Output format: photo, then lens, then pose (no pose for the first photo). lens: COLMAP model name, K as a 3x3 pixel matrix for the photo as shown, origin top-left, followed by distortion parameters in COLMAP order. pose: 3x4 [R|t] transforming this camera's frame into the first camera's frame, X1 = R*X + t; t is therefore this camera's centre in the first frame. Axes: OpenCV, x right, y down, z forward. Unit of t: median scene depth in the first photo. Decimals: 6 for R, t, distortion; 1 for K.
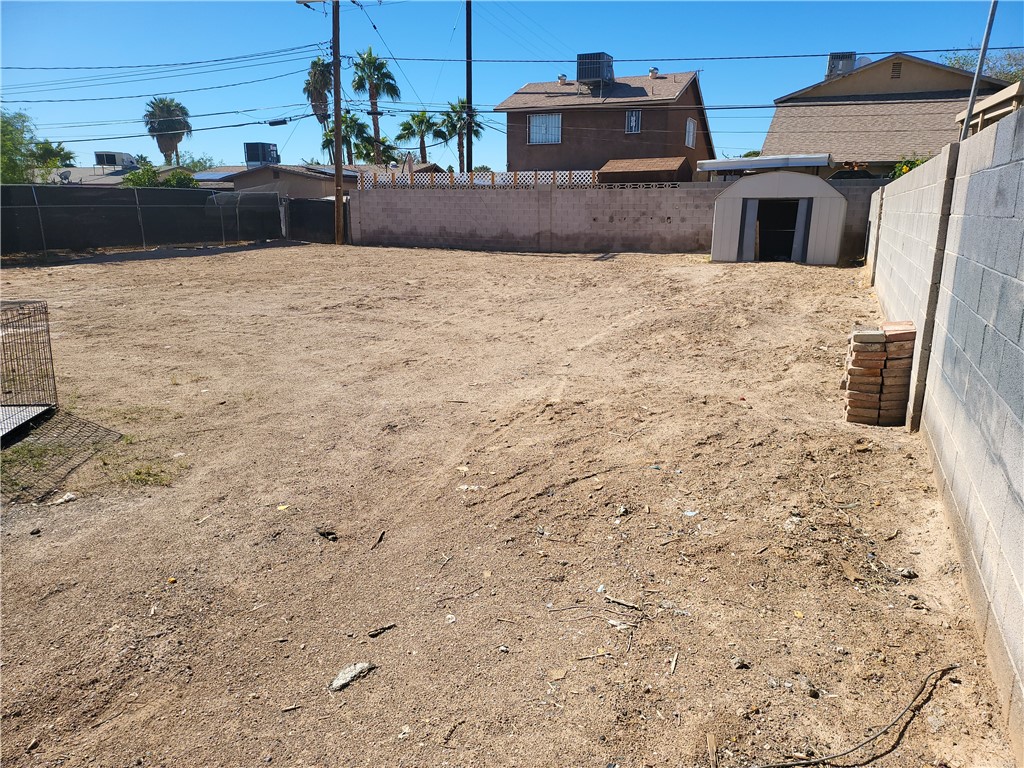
lens RADIAL K [[716.1, 0, 516.8], [0, 716.1, 383.4], [0, 0, 1]] dist [0.065654, -0.069876]
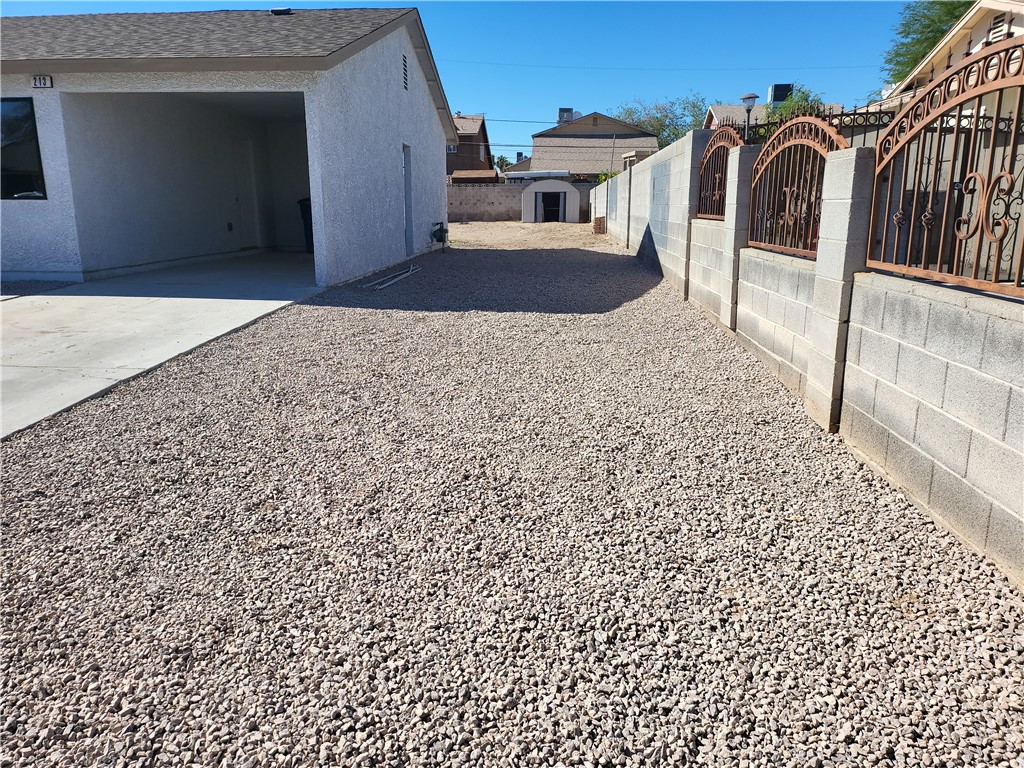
lens RADIAL K [[716.1, 0, 511.1], [0, 716.1, 378.7], [0, 0, 1]] dist [0.065654, -0.069876]
pose [[0.940692, -0.083535, 0.328817, -0.322972], [0.084532, 0.996357, 0.011289, 0.169295], [-0.328562, 0.017176, 0.944326, -0.624686]]
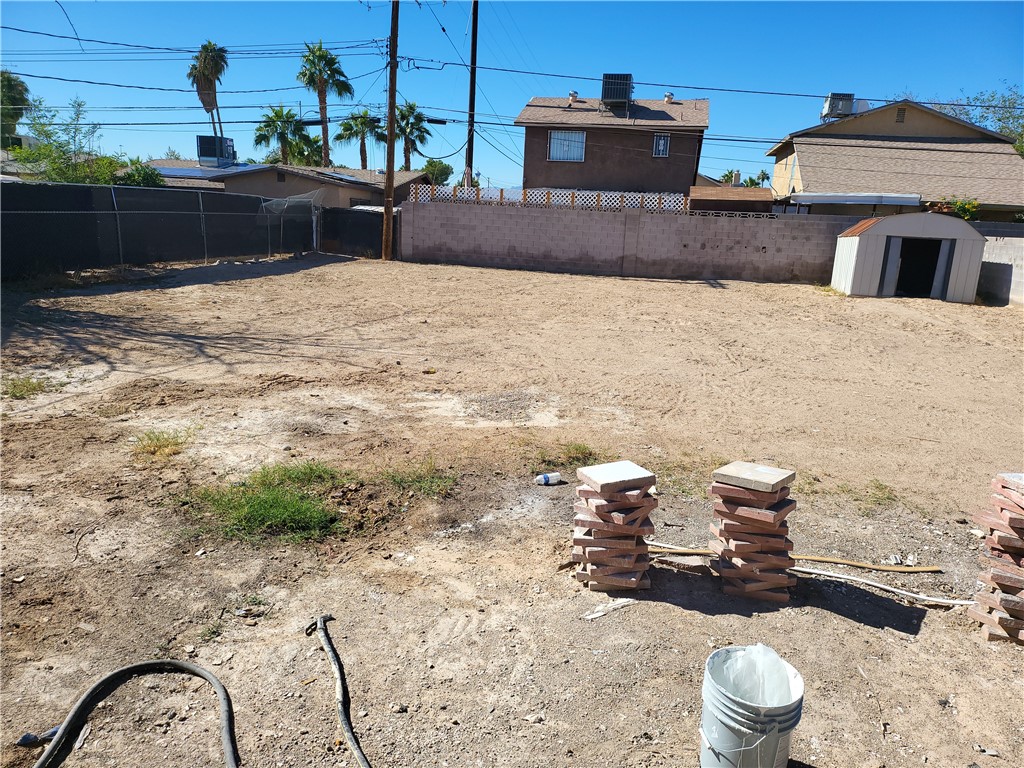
lens RADIAL K [[716.1, 0, 511.2], [0, 716.1, 390.7], [0, 0, 1]] dist [0.065654, -0.069876]
pose [[0.976816, -0.007205, 0.213958, -0.295448], [0.006559, 0.999972, 0.003732, -0.028223], [-0.213979, -0.002242, 0.976836, 0.065835]]
